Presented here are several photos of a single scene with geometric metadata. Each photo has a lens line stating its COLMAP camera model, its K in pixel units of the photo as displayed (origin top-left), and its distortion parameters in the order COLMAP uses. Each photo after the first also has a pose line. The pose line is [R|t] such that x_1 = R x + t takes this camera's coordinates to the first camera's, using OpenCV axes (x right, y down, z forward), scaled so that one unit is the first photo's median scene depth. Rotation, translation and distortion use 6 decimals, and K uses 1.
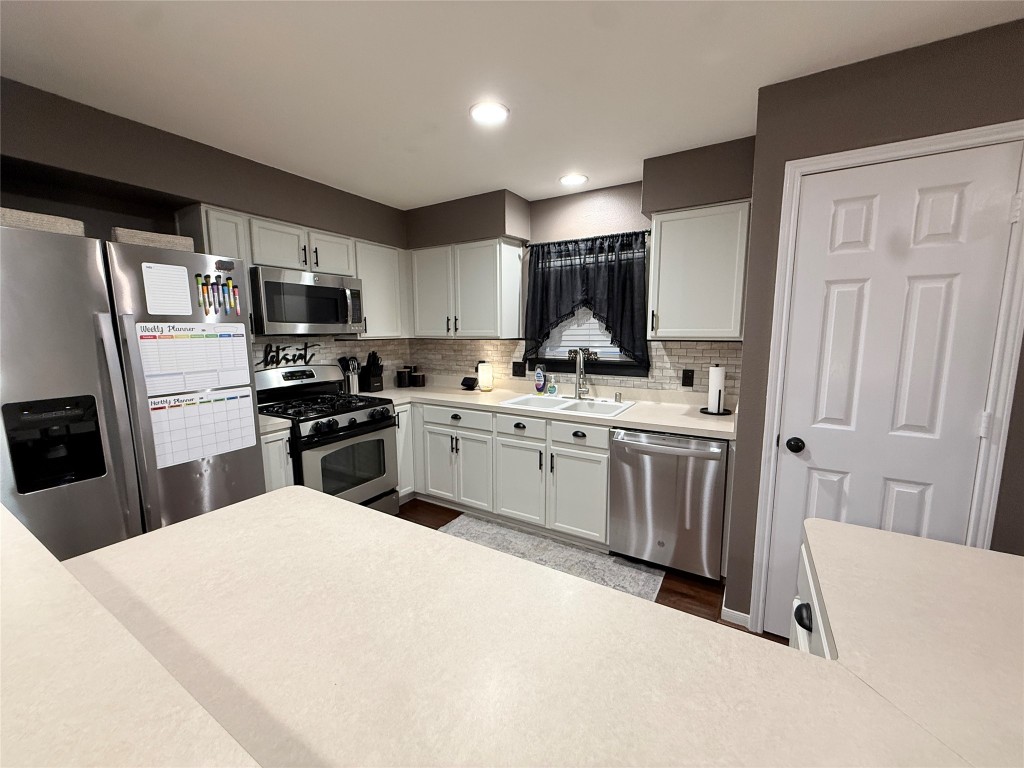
lens RADIAL K [[407.6, 0, 510.0], [0, 407.6, 383.9], [0, 0, 1]] dist [0.000749, -0.000126]
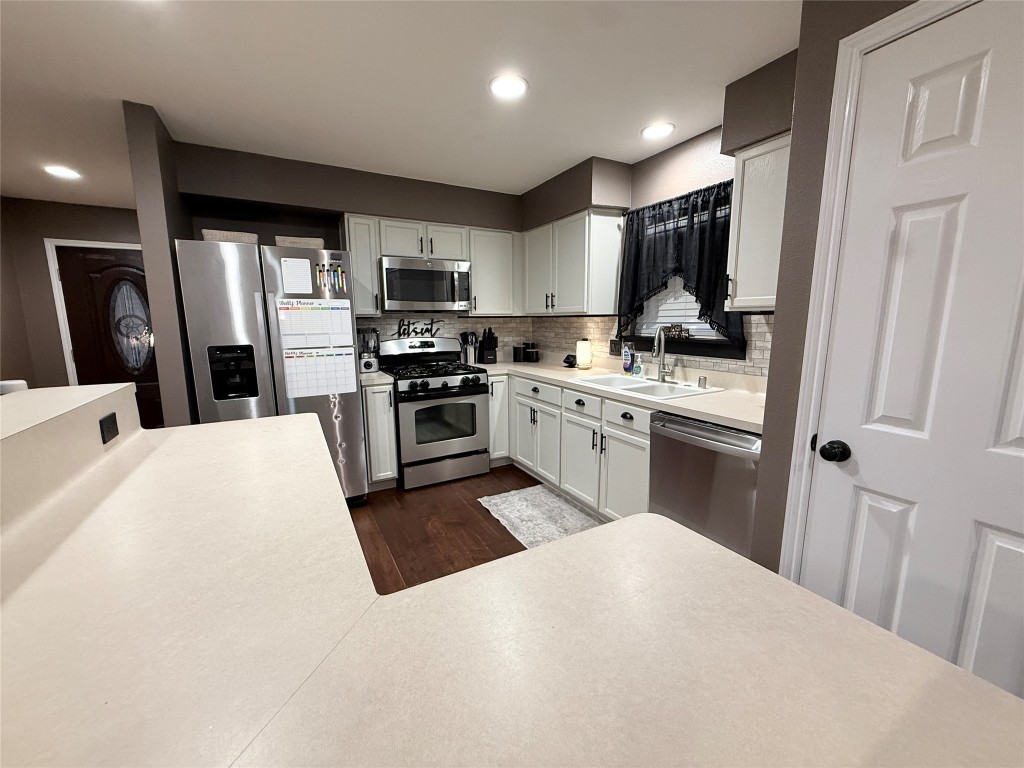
lens RADIAL K [[407.6, 0, 510.0], [0, 407.6, 383.9], [0, 0, 1]] dist [0.000749, -0.000126]
pose [[0.865071, 0.077470, -0.495632, 0.329465], [-0.062501, 0.996950, 0.046740, 0.021698], [0.497741, -0.009456, 0.867274, 0.065864]]
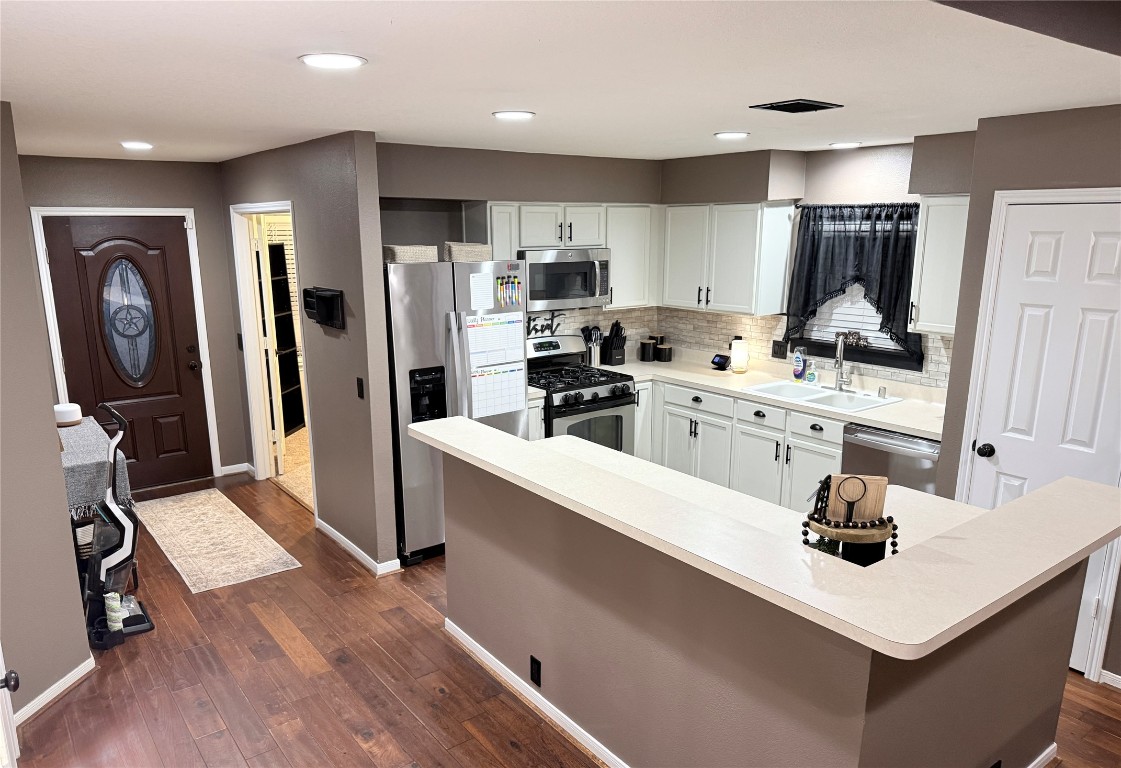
lens RADIAL K [[793.4, 0, 557.1], [0, 793.4, 424.8], [0, 0, 1]] dist [0.112388, -0.167949]
pose [[0.926489, 0.093456, -0.364533, 0.248368], [-0.050065, 0.990672, 0.126735, -0.079435], [0.372977, -0.099169, 0.922526, -0.840516]]
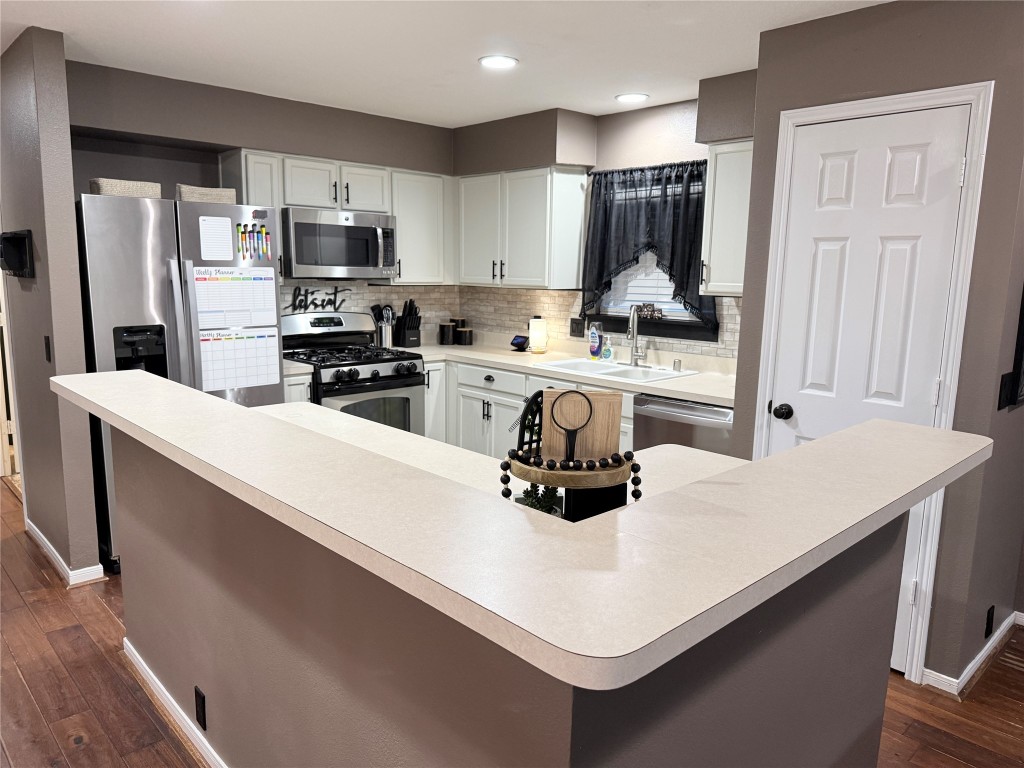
lens RADIAL K [[719.3, 0, 512.1], [0, 719.3, 384.0], [0, 0, 1]] dist [0.196832, -0.408588]
pose [[0.963799, 0.062451, -0.259215, 0.316012], [-0.055119, 0.997850, 0.035465, 0.036365], [0.260872, -0.019894, 0.965168, -0.471965]]
